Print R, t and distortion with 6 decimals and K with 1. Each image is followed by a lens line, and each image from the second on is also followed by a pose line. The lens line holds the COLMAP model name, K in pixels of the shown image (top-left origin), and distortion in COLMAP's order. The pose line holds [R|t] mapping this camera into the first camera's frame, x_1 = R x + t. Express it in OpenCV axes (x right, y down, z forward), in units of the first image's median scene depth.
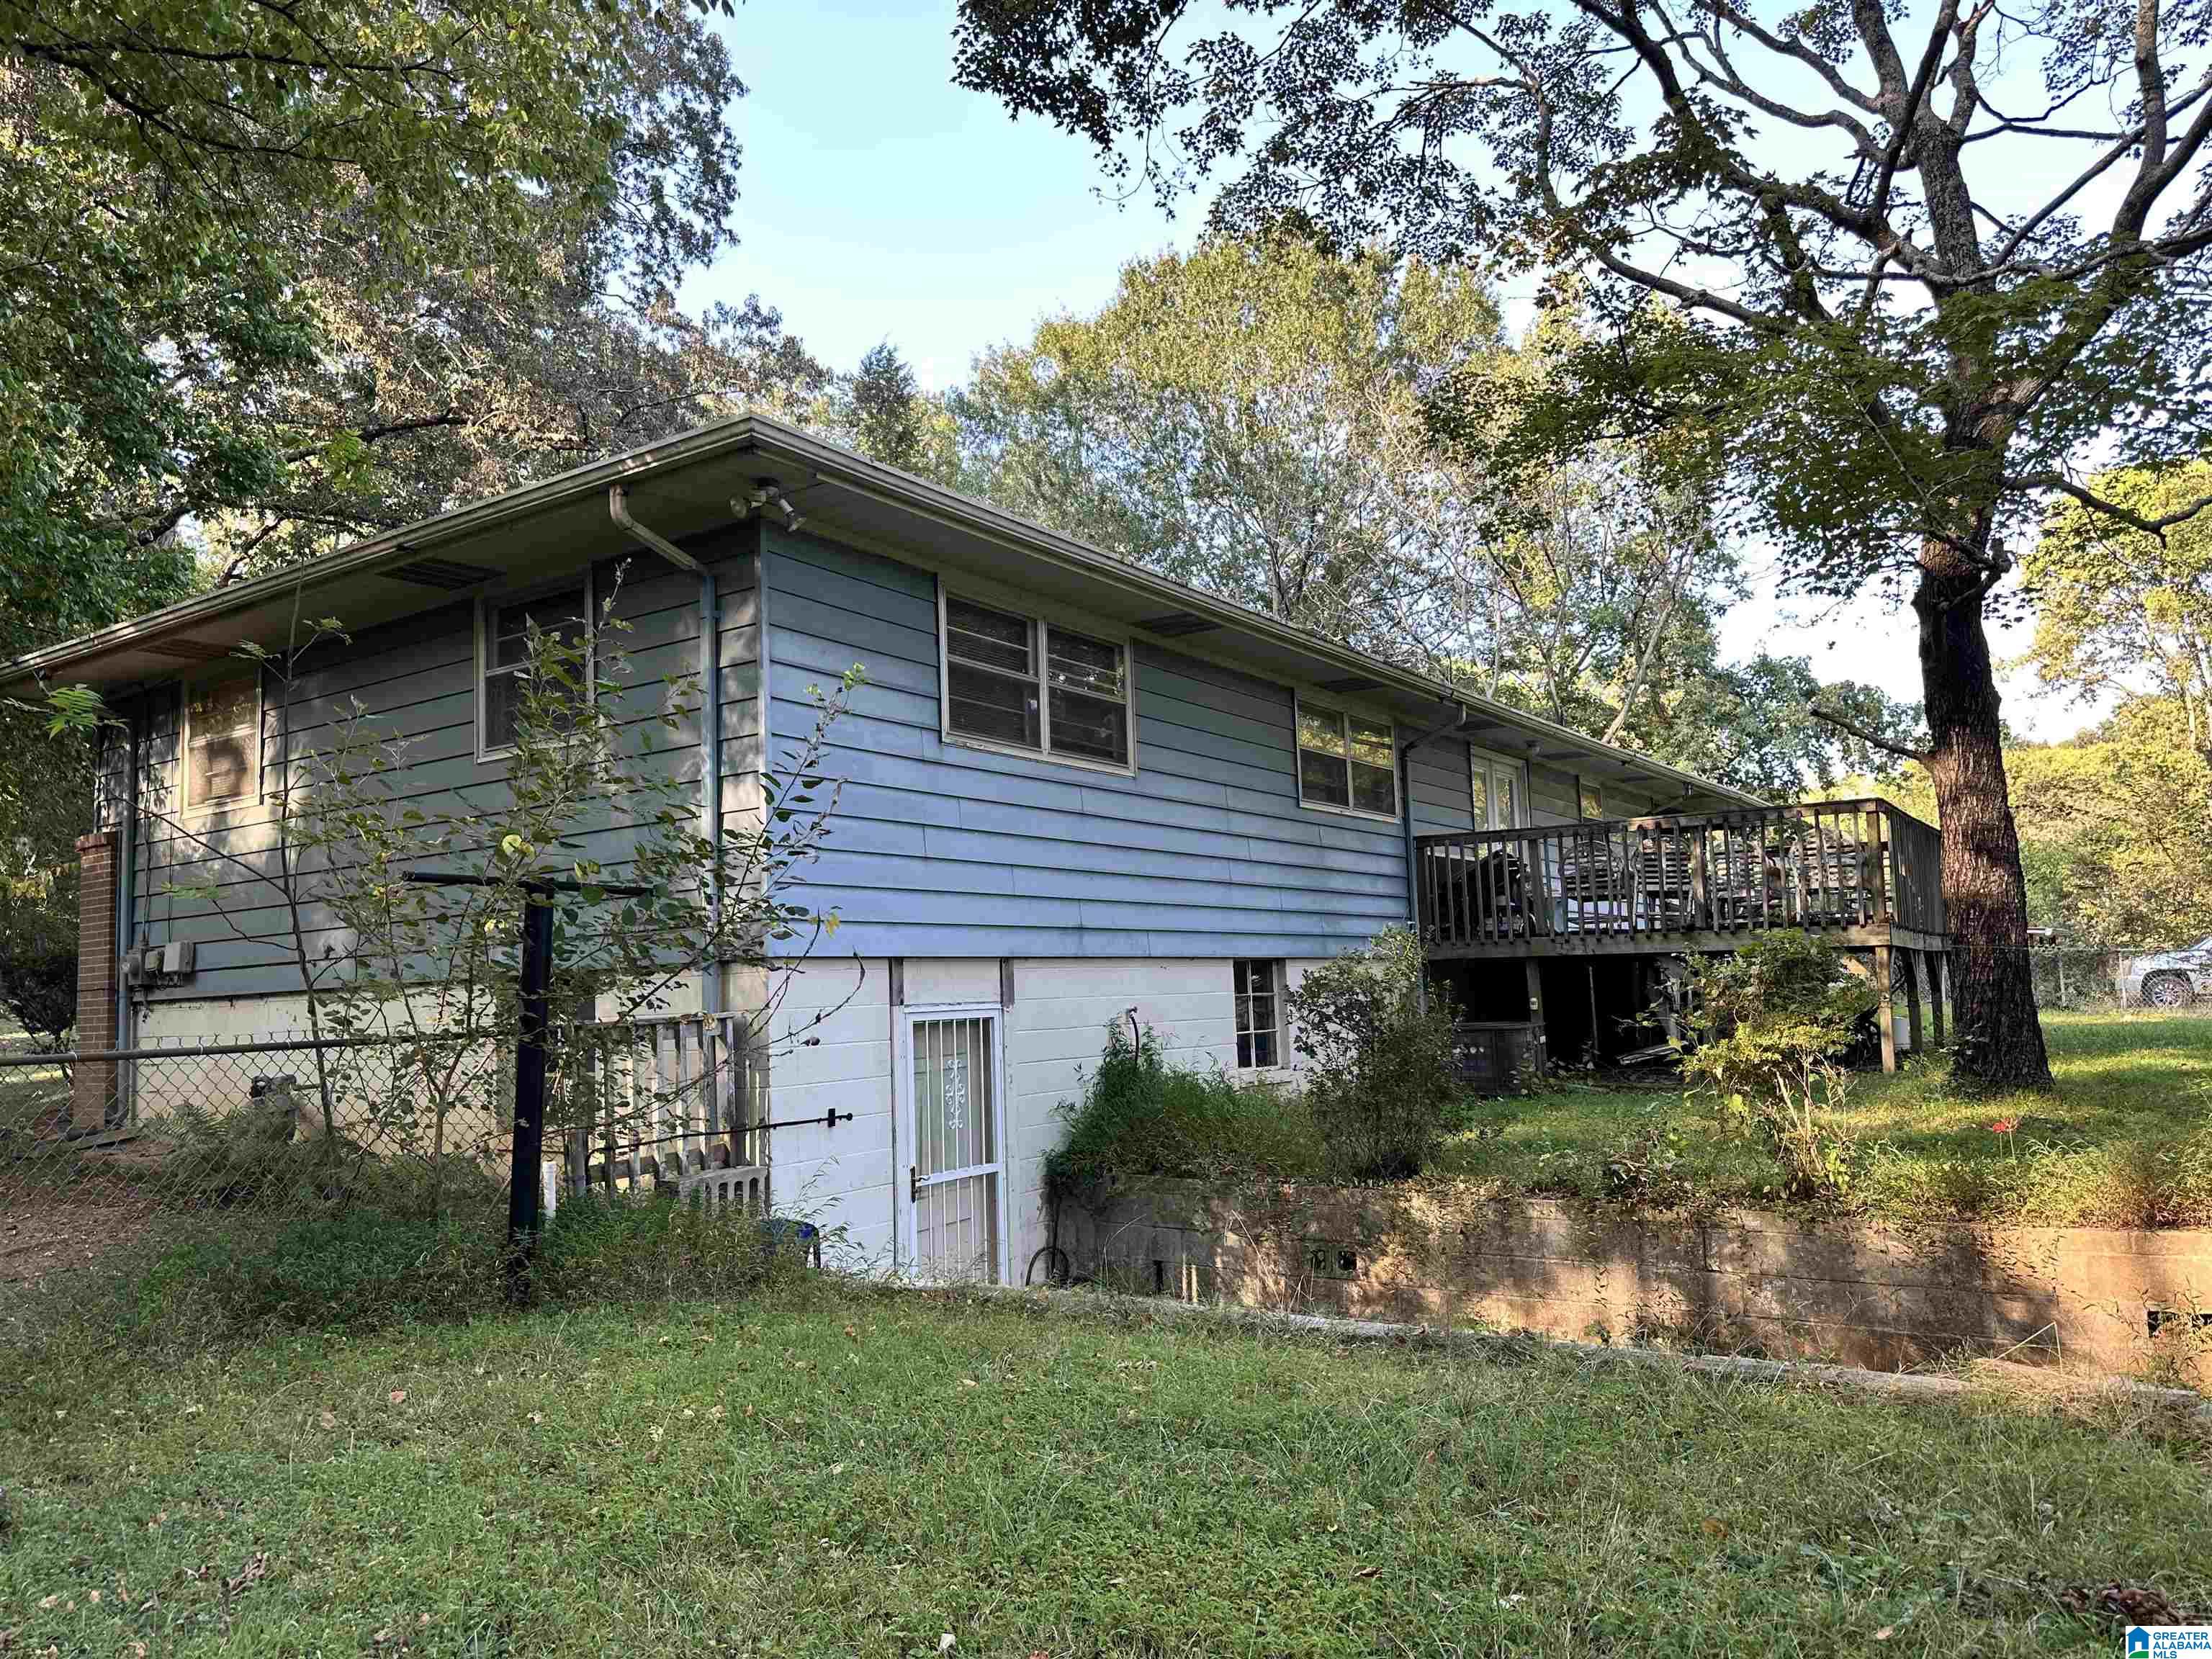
lens RADIAL K [[1517.2, 0, 1098.3], [0, 1517.2, 785.5], [0, 0, 1]] dist [0.034281, -0.049280]
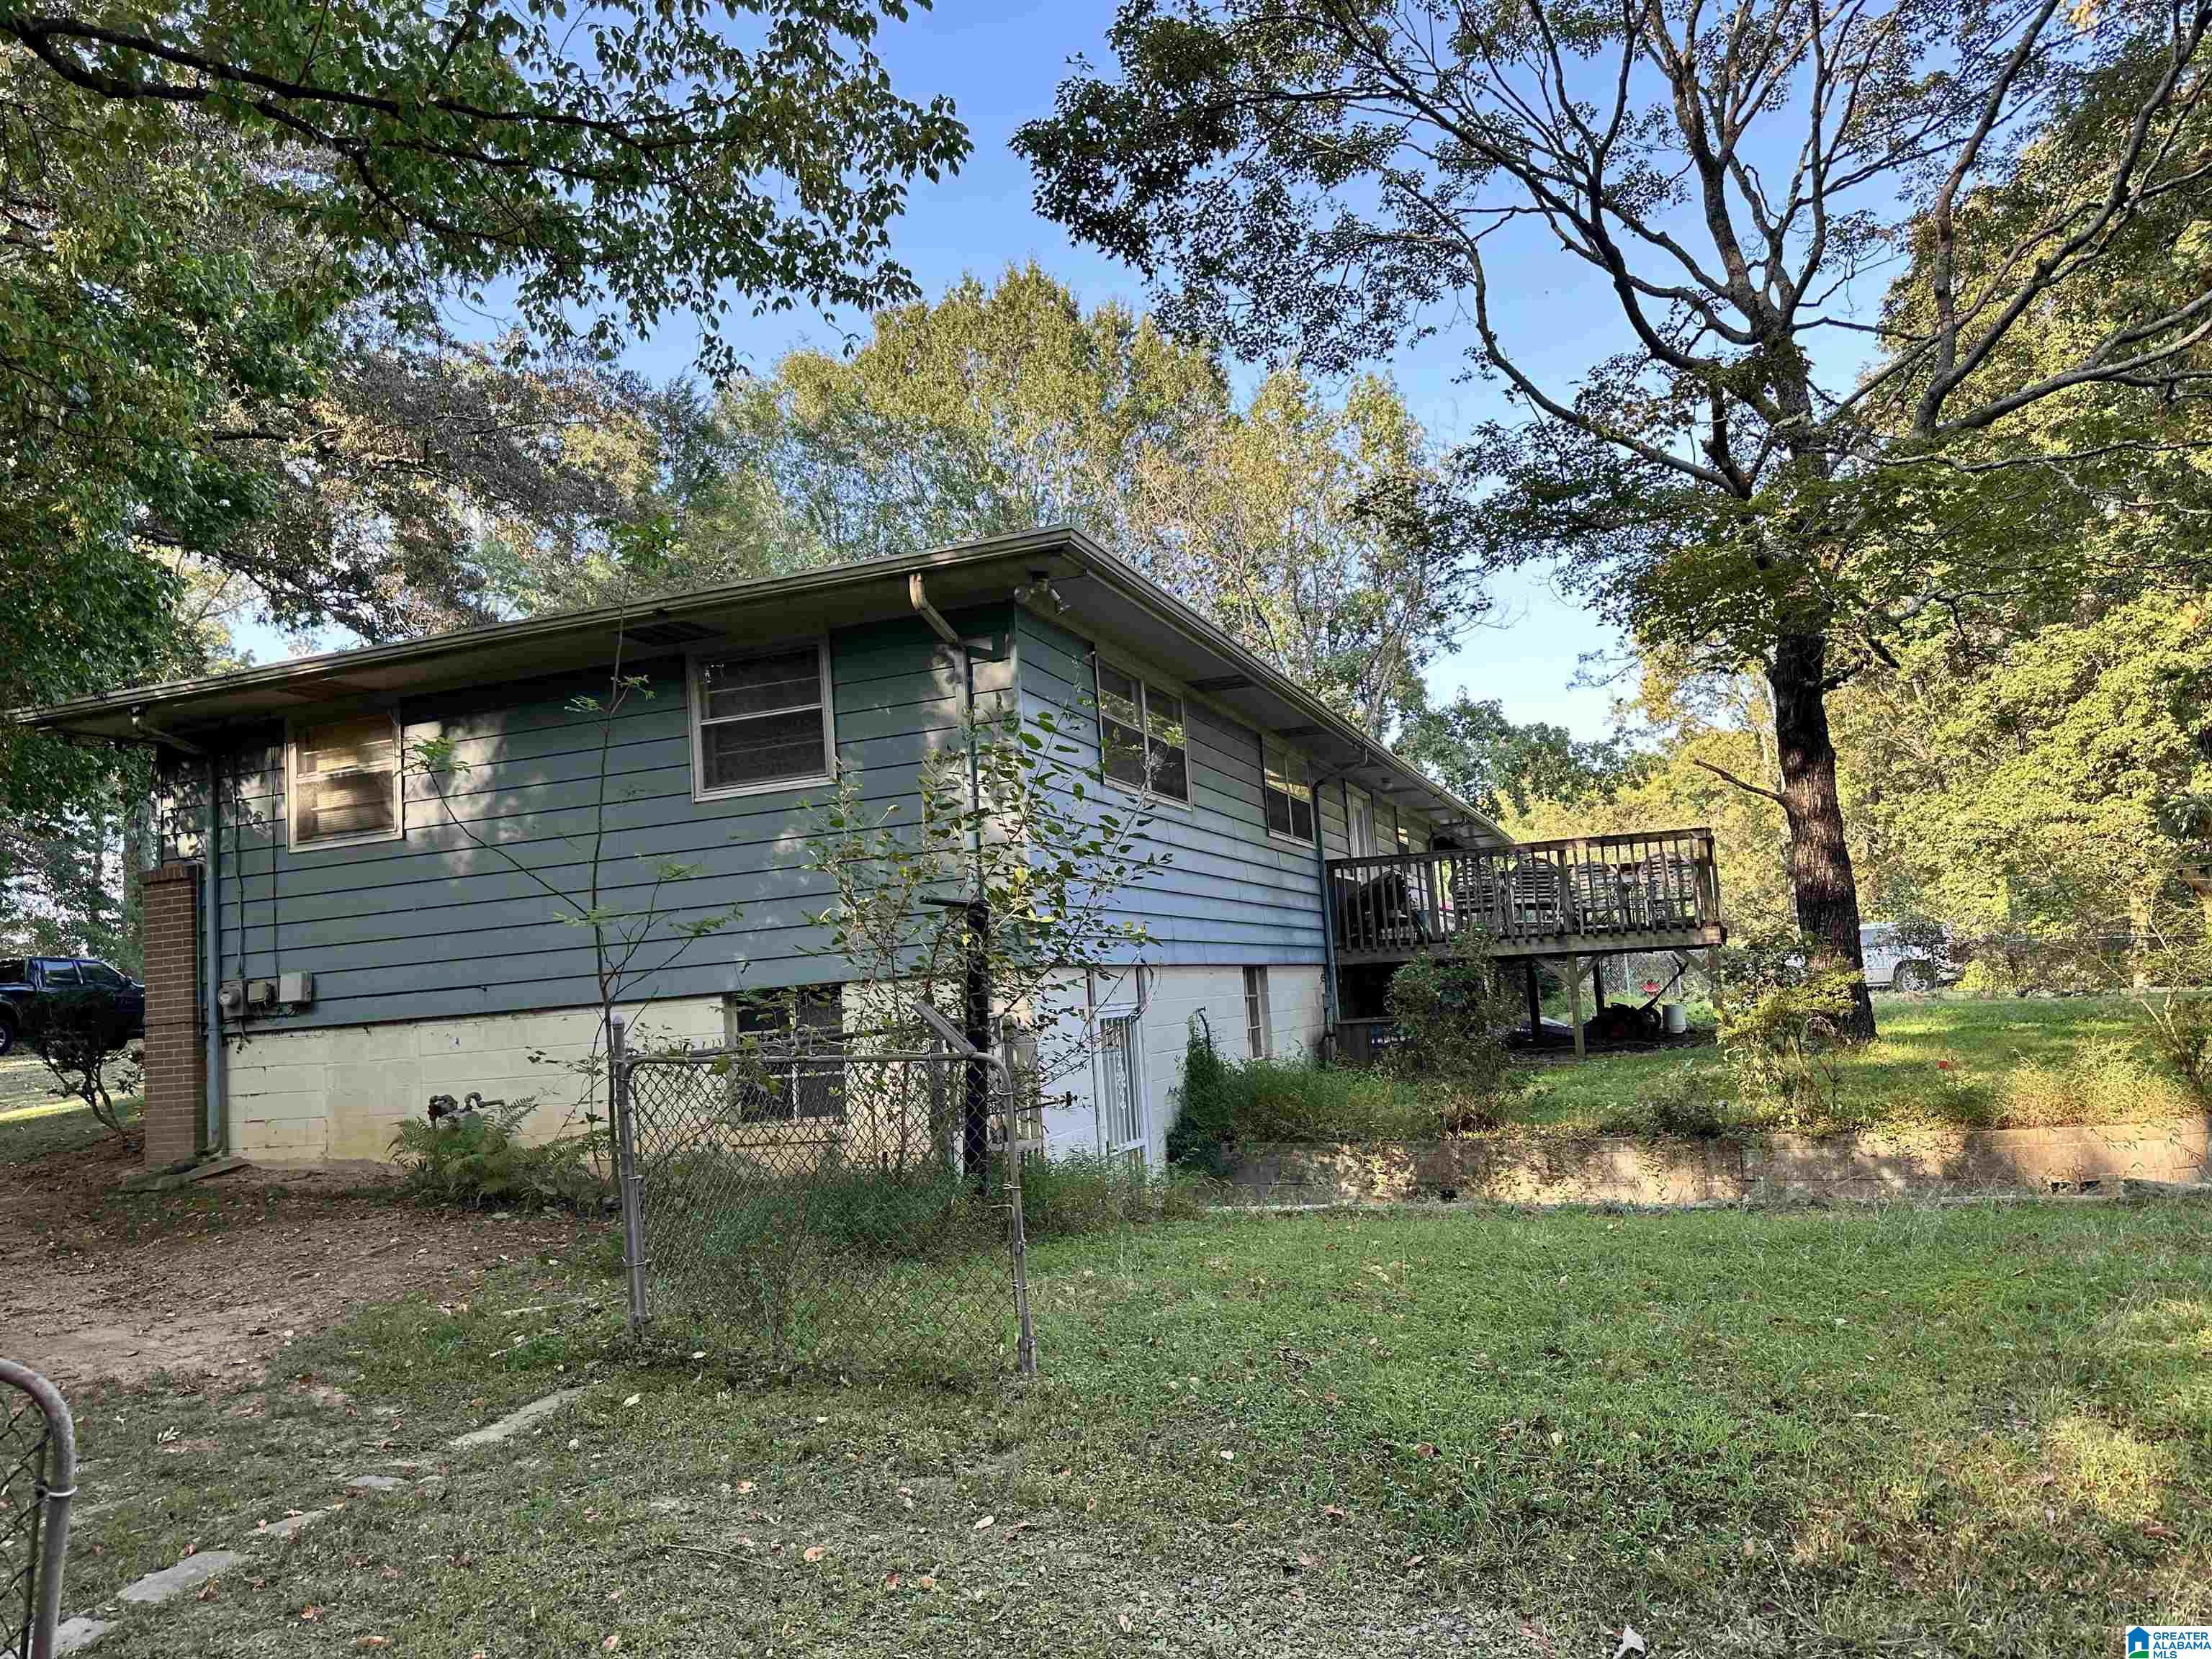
lens RADIAL K [[1517.2, 0, 1098.3], [0, 1517.2, 785.5], [0, 0, 1]] dist [0.034281, -0.049280]
pose [[0.971058, 0.004429, 0.238801, -0.294065], [-0.000700, 0.999877, -0.015698, -0.006983], [-0.238841, 0.015077, 0.970942, -0.116851]]
